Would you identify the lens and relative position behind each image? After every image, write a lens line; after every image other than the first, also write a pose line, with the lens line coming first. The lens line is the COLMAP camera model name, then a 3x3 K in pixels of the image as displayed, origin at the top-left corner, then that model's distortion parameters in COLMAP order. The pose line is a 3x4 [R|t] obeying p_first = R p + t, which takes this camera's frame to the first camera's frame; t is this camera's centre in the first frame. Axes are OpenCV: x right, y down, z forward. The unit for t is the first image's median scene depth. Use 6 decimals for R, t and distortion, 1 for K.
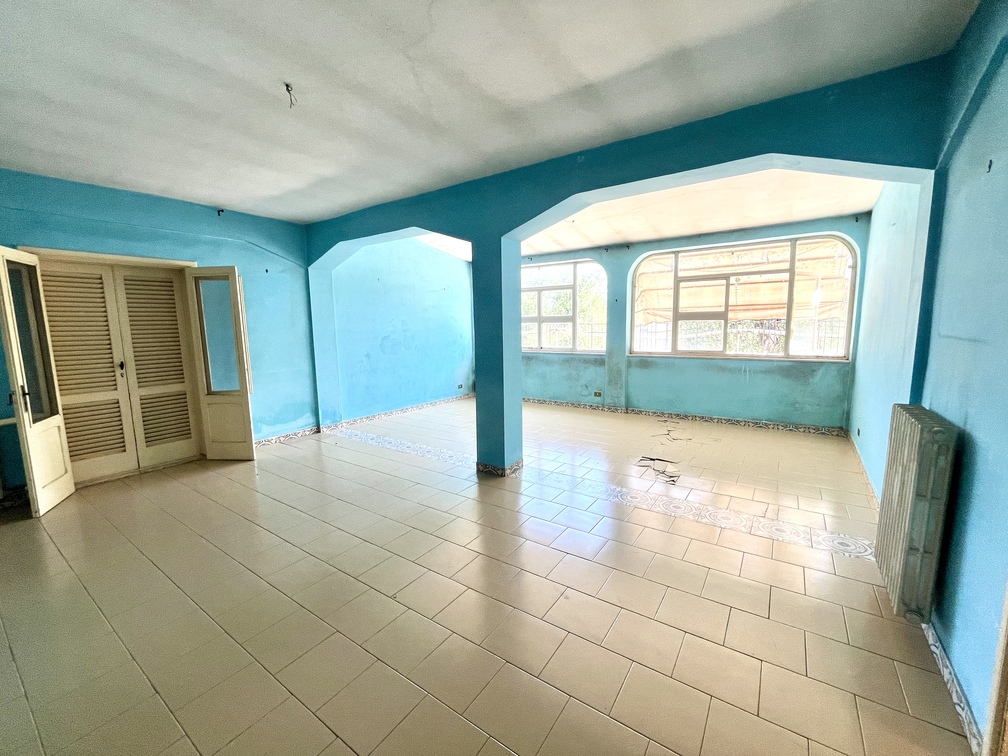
lens RADIAL K [[412.1, 0, 504.0], [0, 412.1, 378.0], [0, 0, 1]] dist [-0.002218, 0.000373]
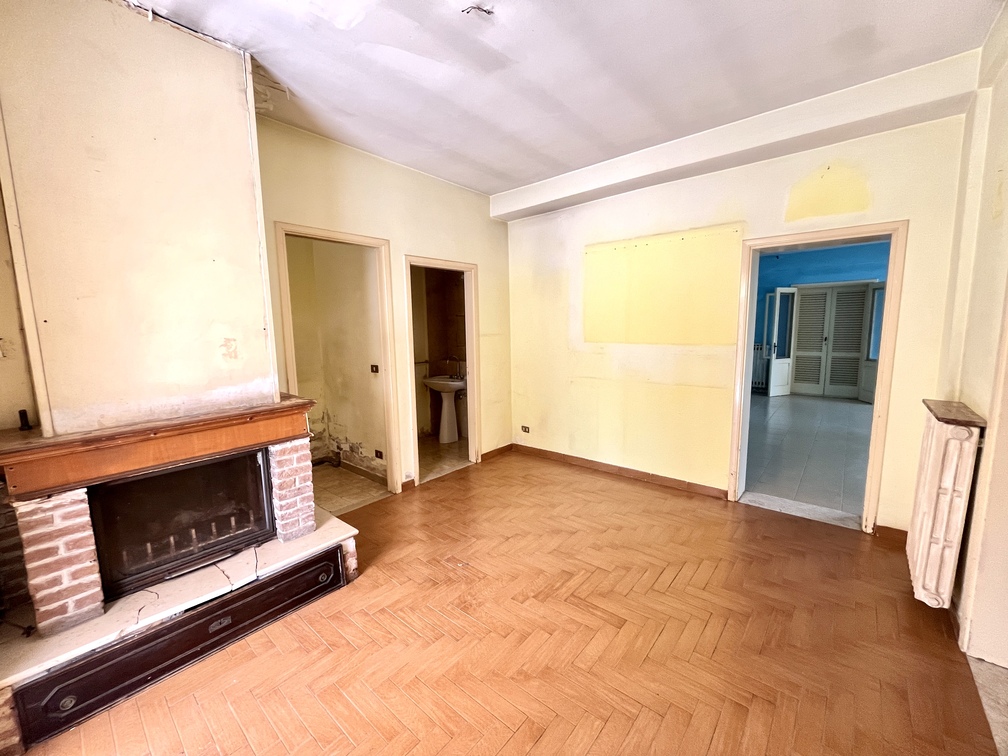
lens RADIAL K [[412.1, 0, 504.0], [0, 412.1, 378.0], [0, 0, 1]] dist [-0.002218, 0.000373]
pose [[-0.103666, 0.149056, -0.983380, 1.079450], [-0.110026, 0.980920, 0.160282, 0.004800], [0.988508, 0.124813, -0.085288, -0.280360]]
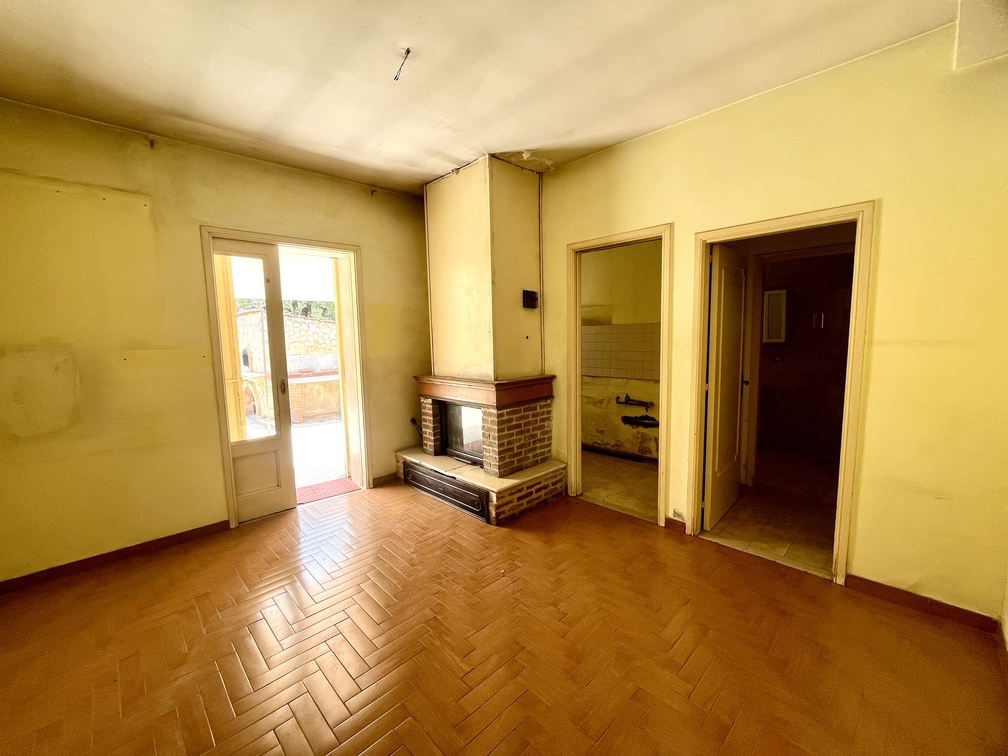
lens RADIAL K [[412.1, 0, 504.0], [0, 412.1, 378.0], [0, 0, 1]] dist [-0.002218, 0.000373]
pose [[-0.979467, 0.018231, 0.200781, -2.068253], [0.065083, 0.971174, 0.229315, -0.171111], [-0.190813, 0.237674, -0.952419, 1.692132]]
